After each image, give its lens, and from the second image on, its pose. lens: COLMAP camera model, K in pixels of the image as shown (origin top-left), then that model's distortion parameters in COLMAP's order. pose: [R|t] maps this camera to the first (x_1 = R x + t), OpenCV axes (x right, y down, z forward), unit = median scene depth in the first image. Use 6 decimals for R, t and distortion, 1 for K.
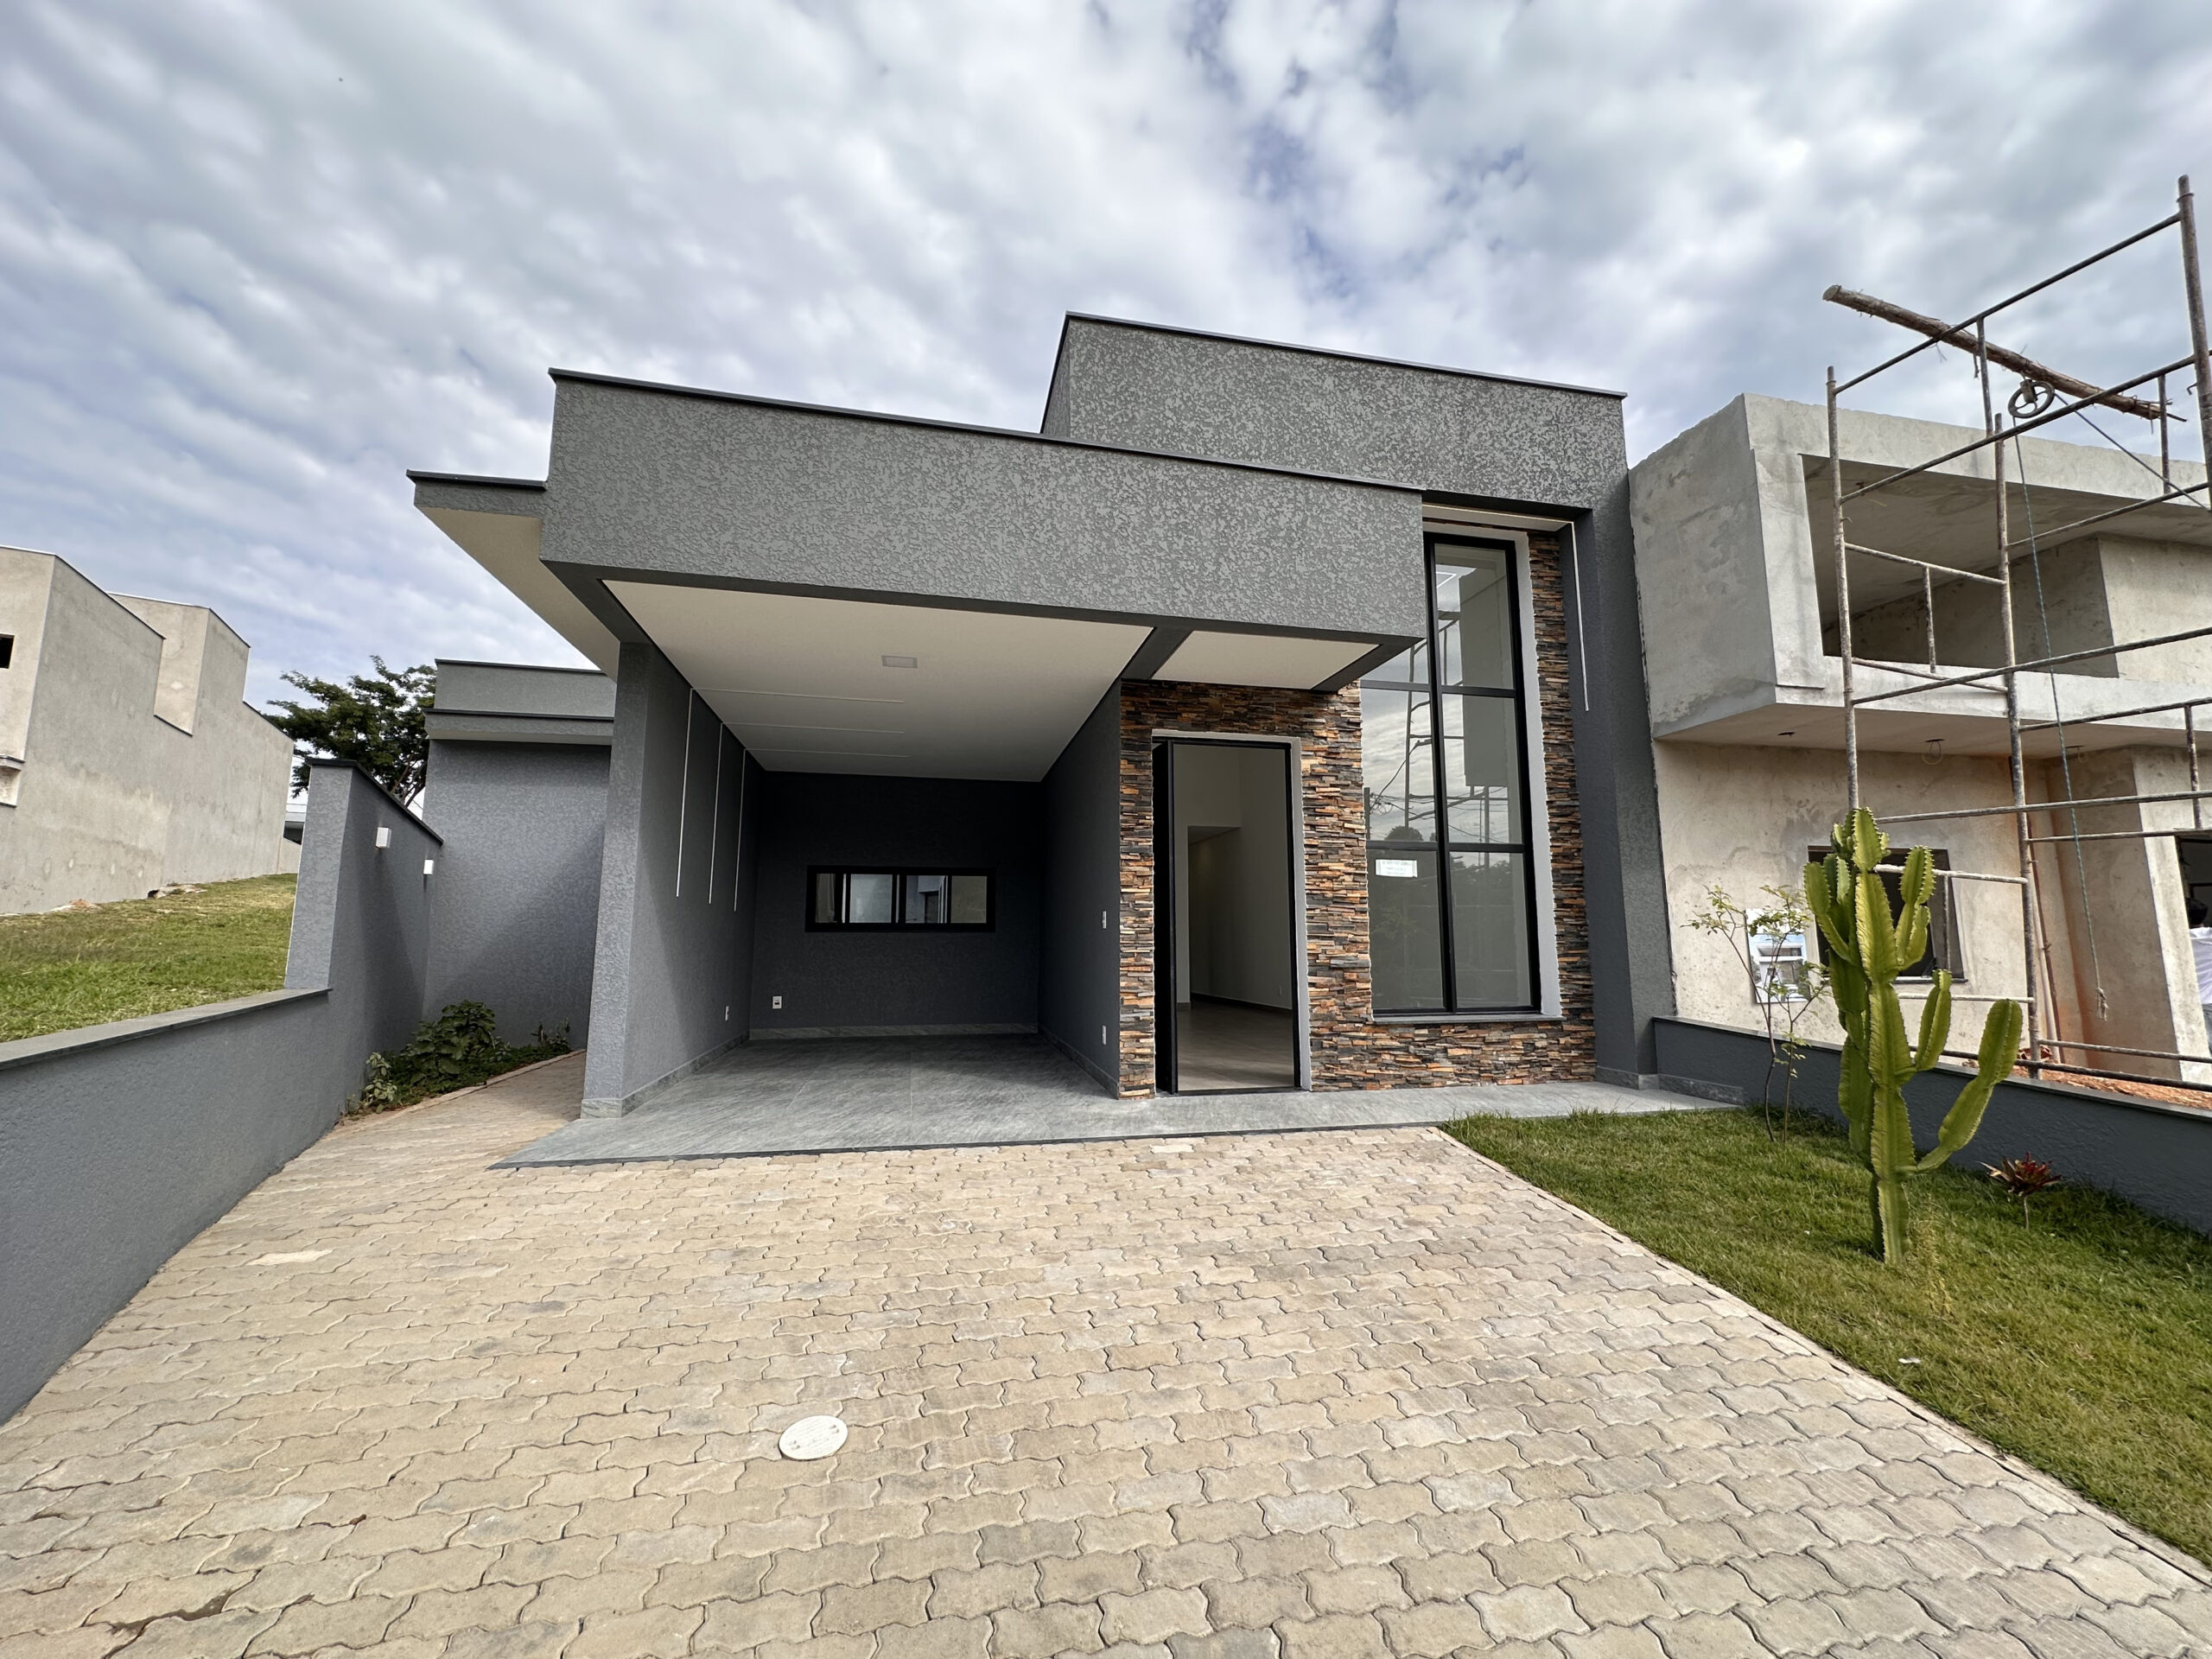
lens RADIAL K [[877.9, 0, 1106.6], [0, 877.9, 825.5], [0, 0, 1]] dist [0.000857, 0.000039]
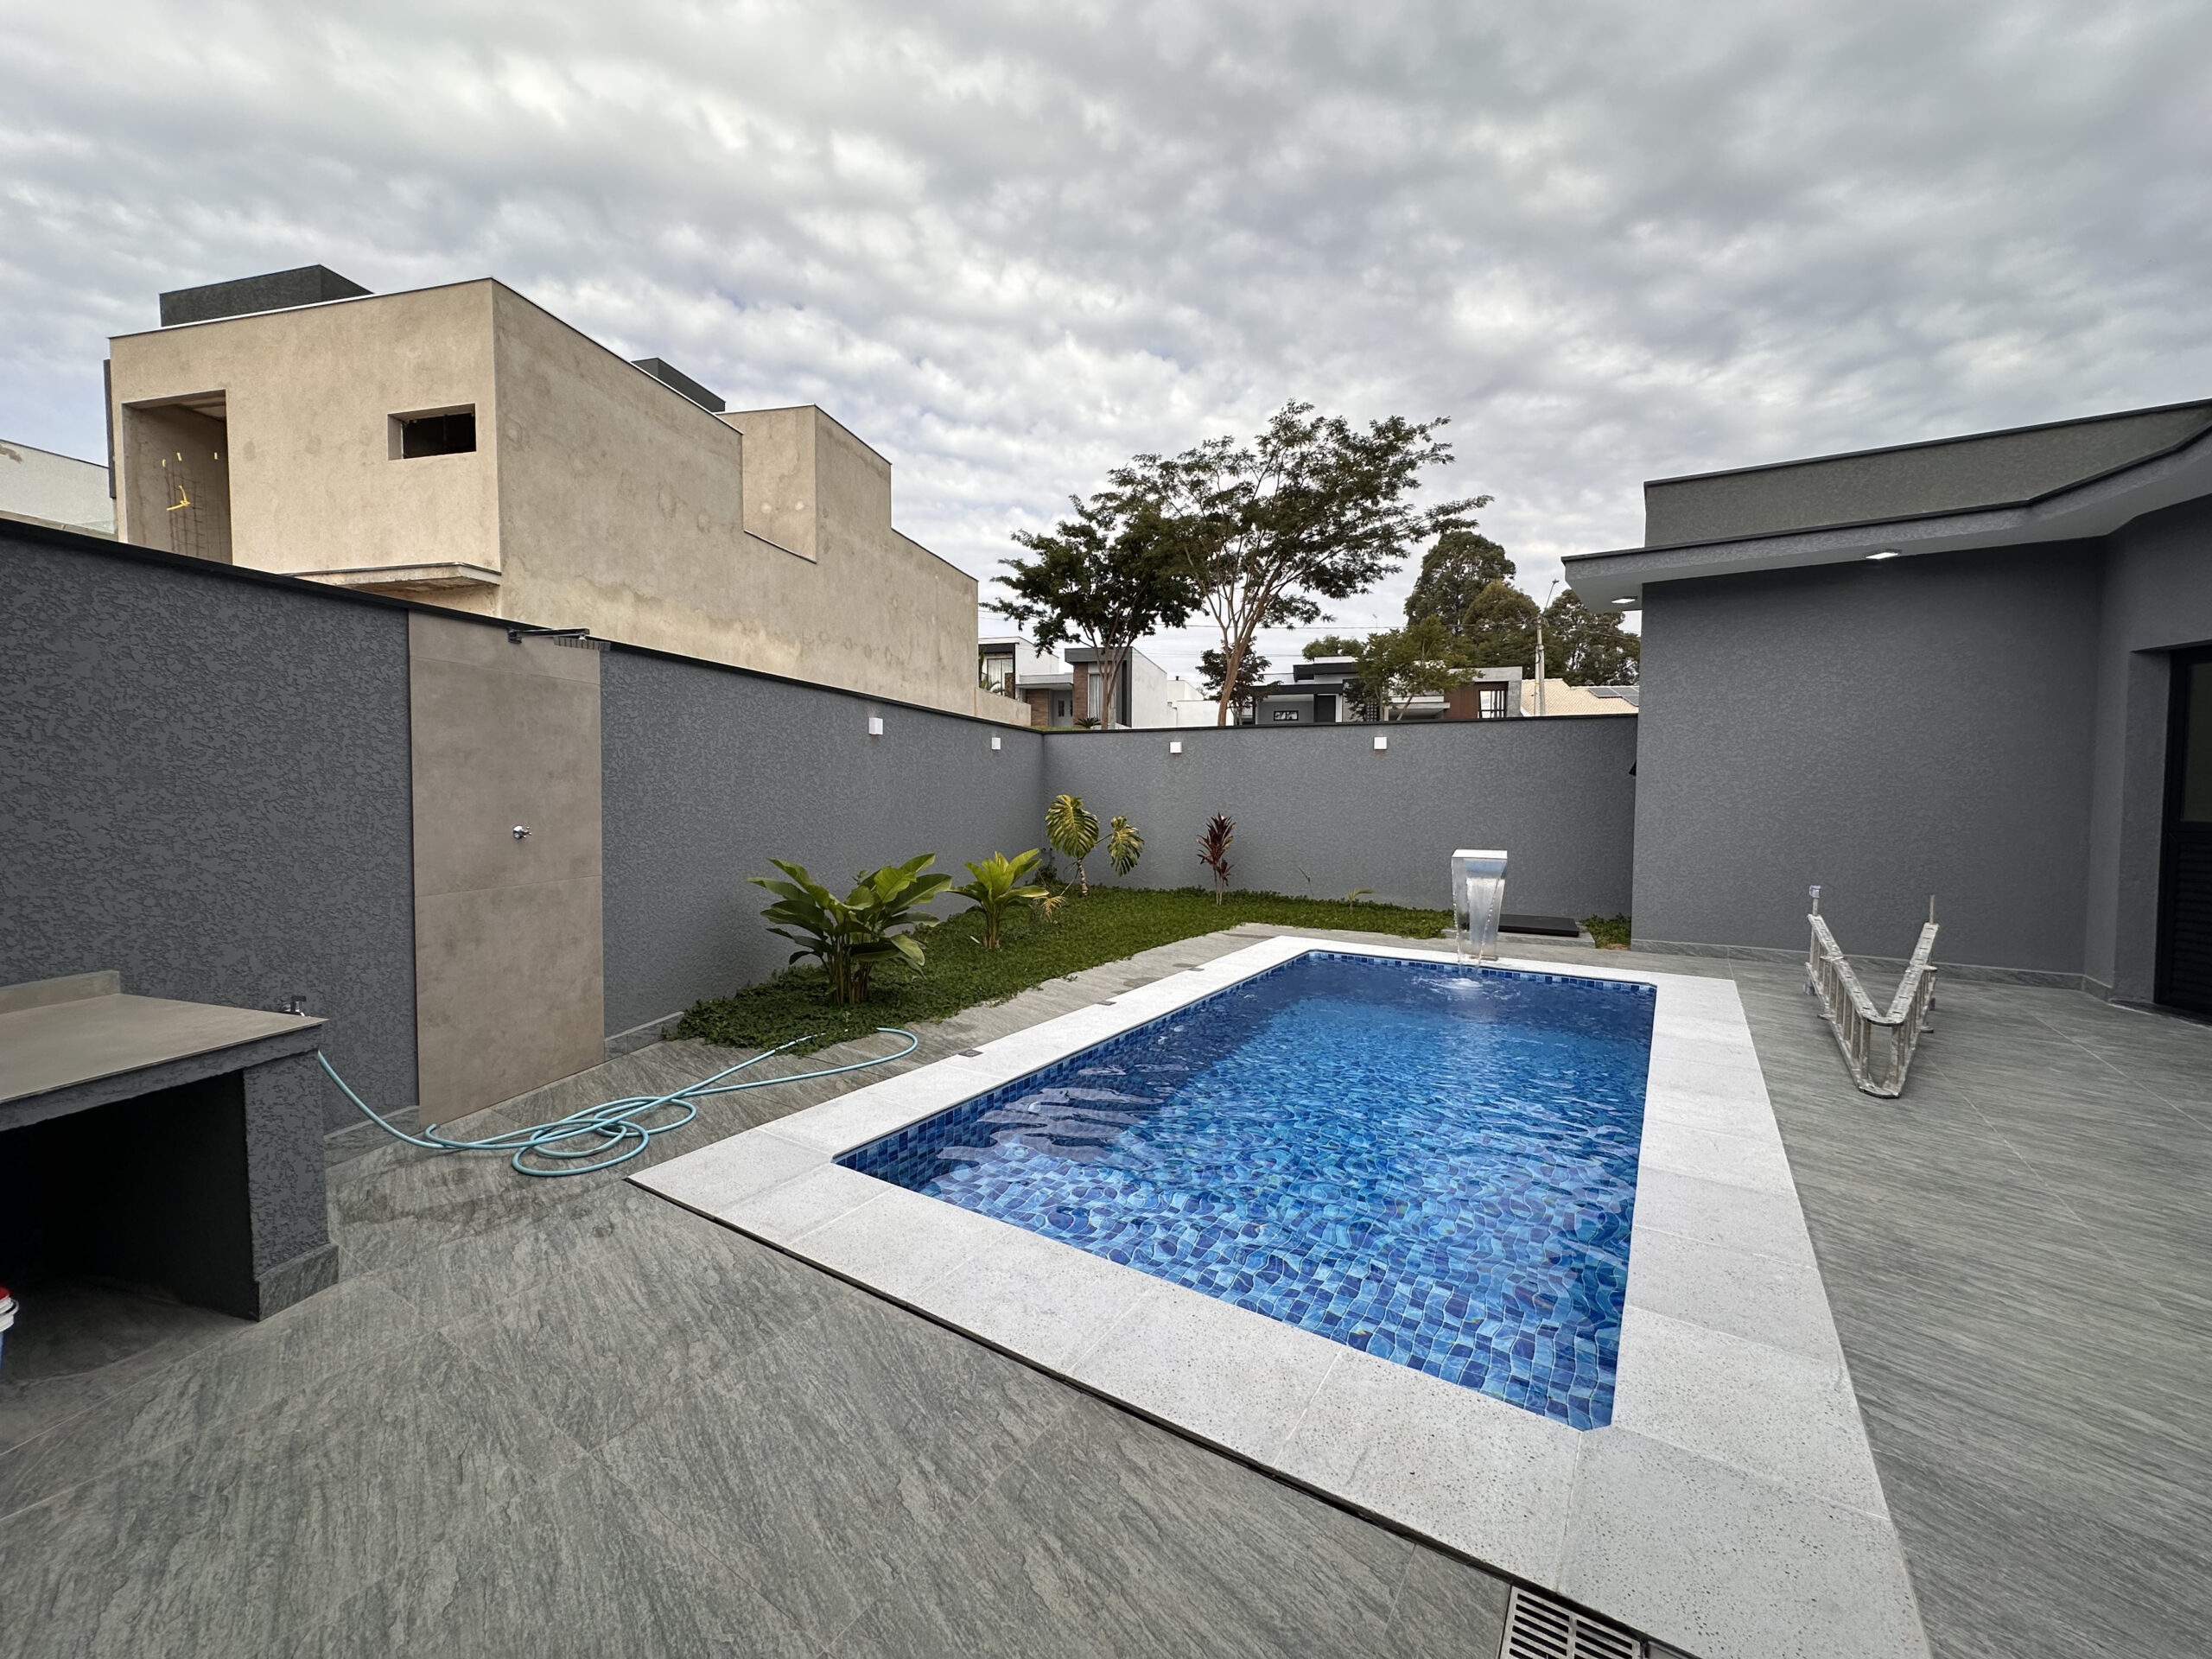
lens RADIAL K [[877.9, 0, 1106.6], [0, 877.9, 825.5], [0, 0, 1]] dist [0.000857, 0.000039]
pose [[0.704735, 0.030487, -0.708816, -0.127191], [0.091950, 0.986725, 0.133862, 0.034073], [0.703487, -0.159513, 0.692576, 0.314906]]
